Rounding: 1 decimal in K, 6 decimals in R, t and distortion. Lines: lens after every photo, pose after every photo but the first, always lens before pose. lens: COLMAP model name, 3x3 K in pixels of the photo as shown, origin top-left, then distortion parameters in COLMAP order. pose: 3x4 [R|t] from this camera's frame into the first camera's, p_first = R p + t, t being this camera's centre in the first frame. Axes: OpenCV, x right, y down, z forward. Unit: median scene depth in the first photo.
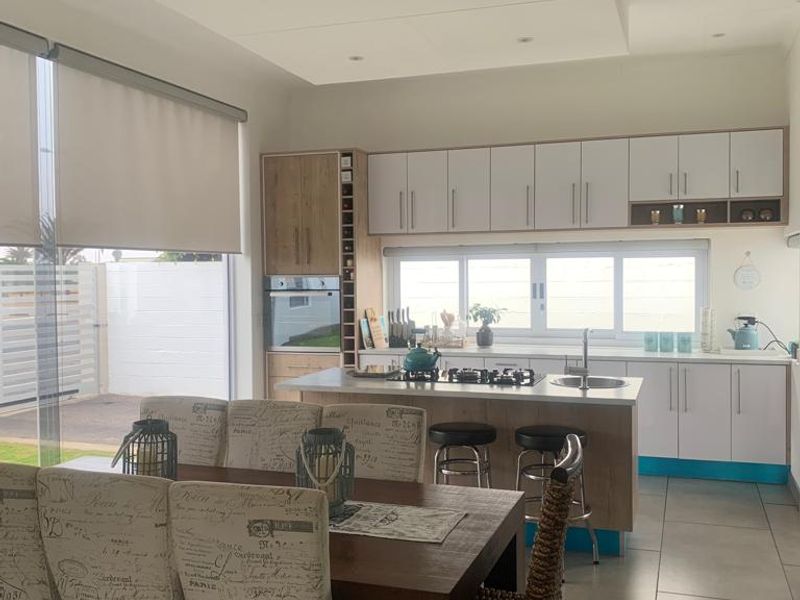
lens RADIAL K [[813.6, 0, 400.1], [0, 813.6, 295.8], [0, 0, 1]] dist [0.114417, -0.274102]
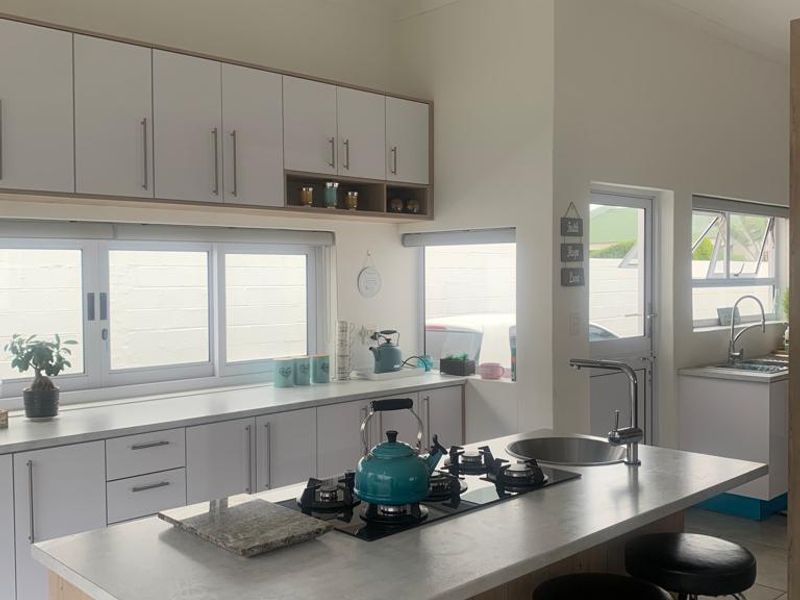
lens RADIAL K [[813.6, 0, 400.1], [0, 813.6, 295.8], [0, 0, 1]] dist [0.114417, -0.274102]
pose [[0.451846, -0.019093, 0.891891, -0.259849], [0.026761, 0.999611, 0.007842, -0.012989], [-0.891694, 0.020325, 0.452182, 0.569993]]
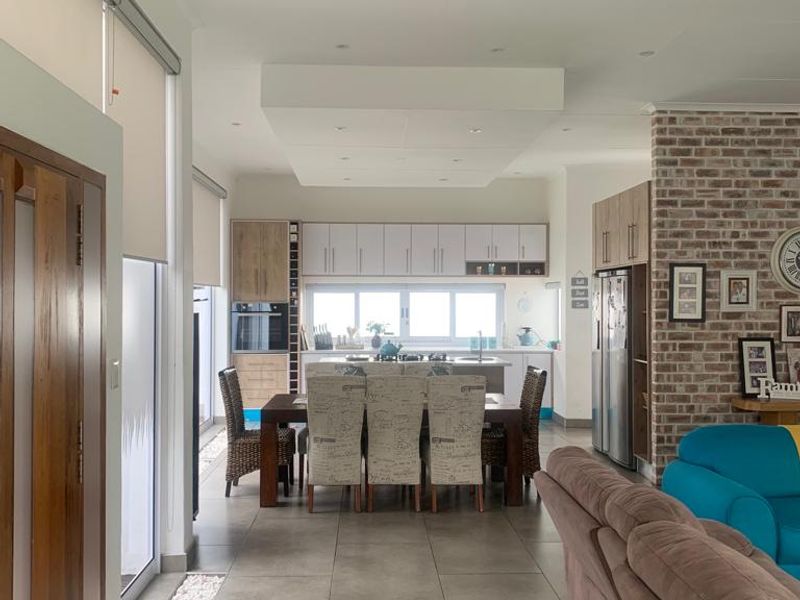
lens RADIAL K [[813.6, 0, 400.1], [0, 813.6, 295.8], [0, 0, 1]] dist [0.114417, -0.274102]
pose [[0.927876, 0.012037, 0.372694, -0.449933], [0.000667, 0.999424, -0.033938, 0.015147], [-0.372888, 0.031738, 0.927333, -0.492916]]
